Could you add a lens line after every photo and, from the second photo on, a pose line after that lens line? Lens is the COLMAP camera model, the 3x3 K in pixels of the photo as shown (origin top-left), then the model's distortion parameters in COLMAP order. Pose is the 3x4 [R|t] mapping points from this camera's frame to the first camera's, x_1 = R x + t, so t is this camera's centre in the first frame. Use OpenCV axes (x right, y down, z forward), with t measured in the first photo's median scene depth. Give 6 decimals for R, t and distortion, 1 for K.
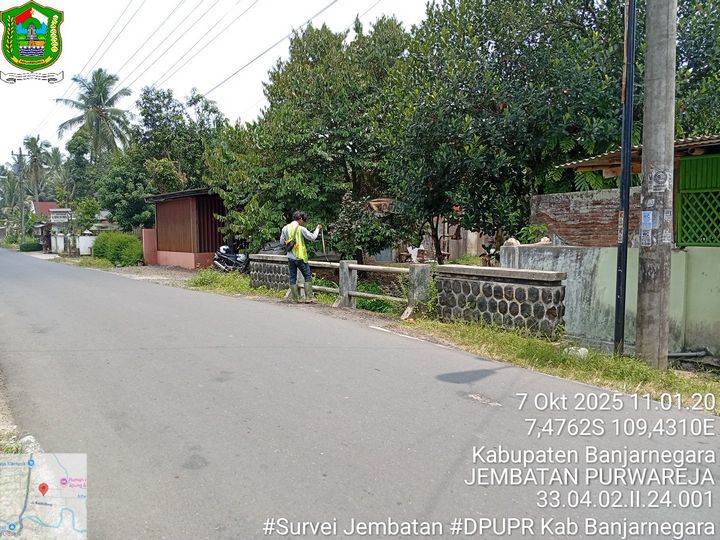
lens RADIAL K [[550.1, 0, 360.4], [0, 550.1, 271.4], [0, 0, 1]] dist [0.087692, -0.180998]
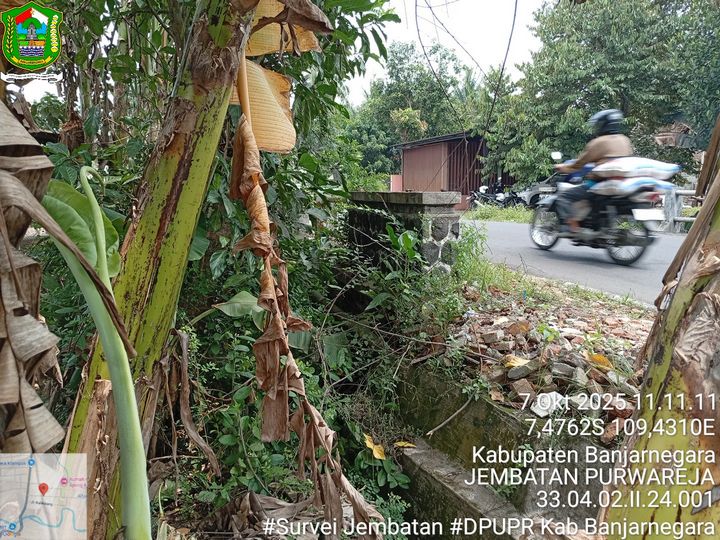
lens RADIAL K [[550.1, 0, 360.3], [0, 550.1, 270.5], [0, 0, 1]] dist [0.087692, -0.180998]
pose [[0.949128, 0.044116, -0.311785, -0.096672], [-0.019973, 0.996578, 0.080210, 0.025048], [0.314256, -0.069902, 0.946761, -0.062261]]
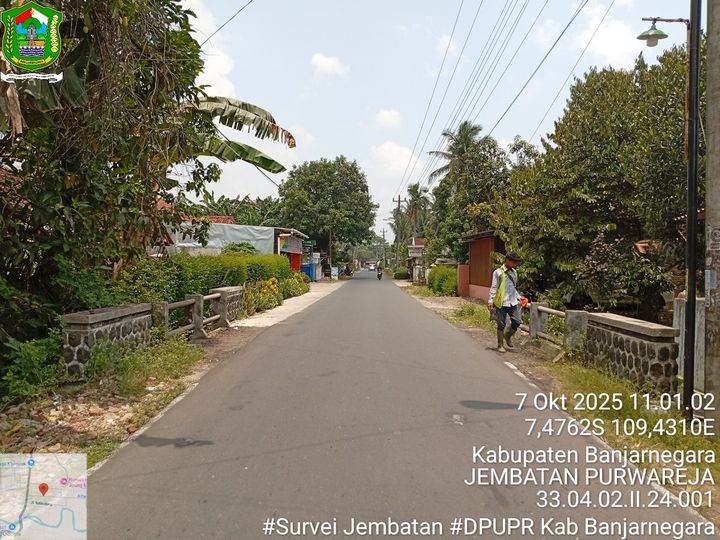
lens RADIAL K [[550.1, 0, 361.3], [0, 550.1, 275.7], [0, 0, 1]] dist [0.087692, -0.180998]
pose [[0.793190, 0.037729, -0.607804, 0.138947], [-0.069572, 0.997158, -0.028895, -0.006651], [0.604987, 0.065206, 0.793561, -0.024315]]
